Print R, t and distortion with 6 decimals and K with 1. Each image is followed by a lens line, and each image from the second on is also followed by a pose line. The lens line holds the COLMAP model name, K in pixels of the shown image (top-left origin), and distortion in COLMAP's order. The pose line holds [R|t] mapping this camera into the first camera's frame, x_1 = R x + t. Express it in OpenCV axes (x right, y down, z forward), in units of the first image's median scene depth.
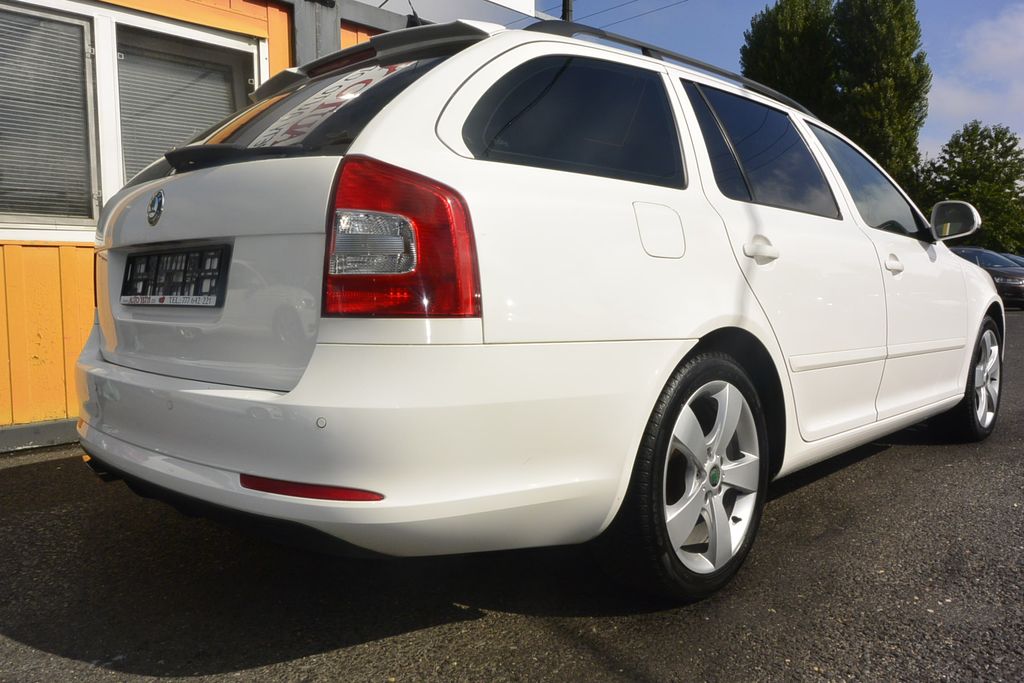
lens RADIAL K [[777.0, 0, 502.2], [0, 777.0, 346.7], [0, 0, 1]] dist [-0.000410, 0.006288]
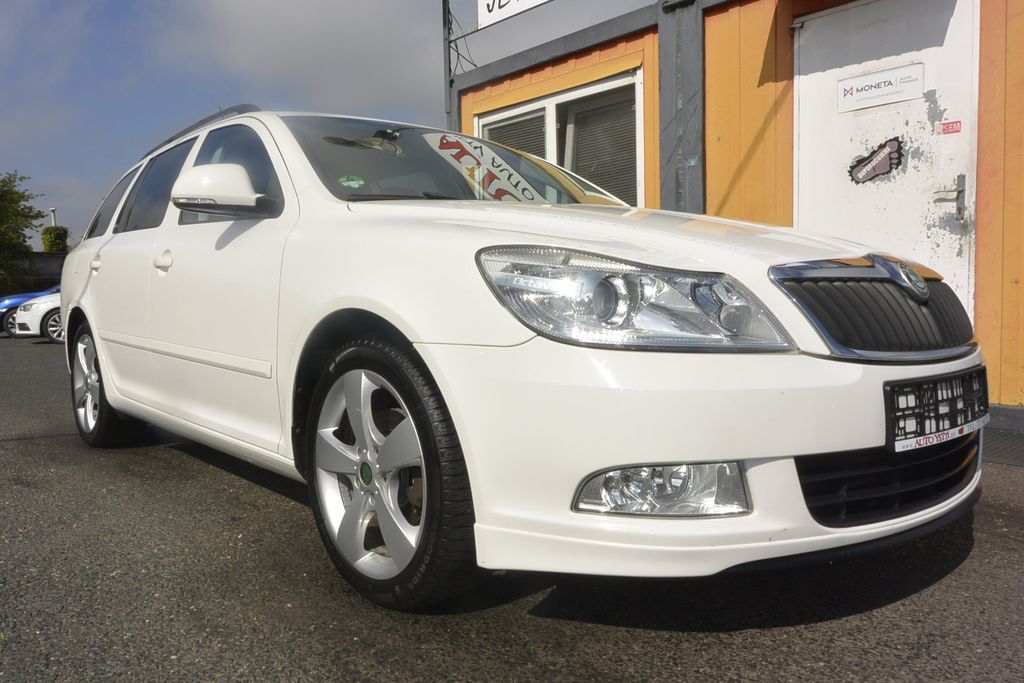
lens RADIAL K [[777.0, 0, 505.4], [0, 777.0, 345.0], [0, 0, 1]] dist [-0.000410, 0.006288]
pose [[-0.080994, 0.075540, -0.993848, 2.150092], [-0.066290, 0.994508, 0.080992, -0.157685], [0.994508, 0.072442, -0.075541, 2.224484]]
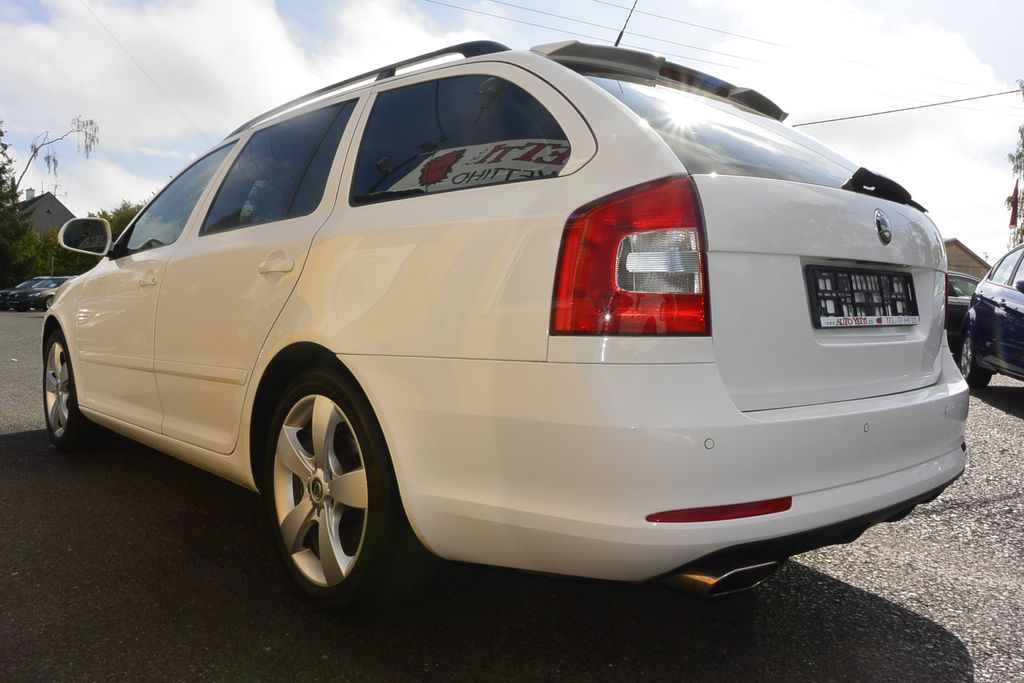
lens RADIAL K [[777.0, 0, 505.2], [0, 777.0, 342.6], [0, 0, 1]] dist [-0.000410, 0.006288]
pose [[0.070662, -0.043028, 0.996572, -1.363974], [0.062425, 0.997302, 0.038634, -0.093497], [-0.995545, 0.059481, 0.073158, 1.311441]]
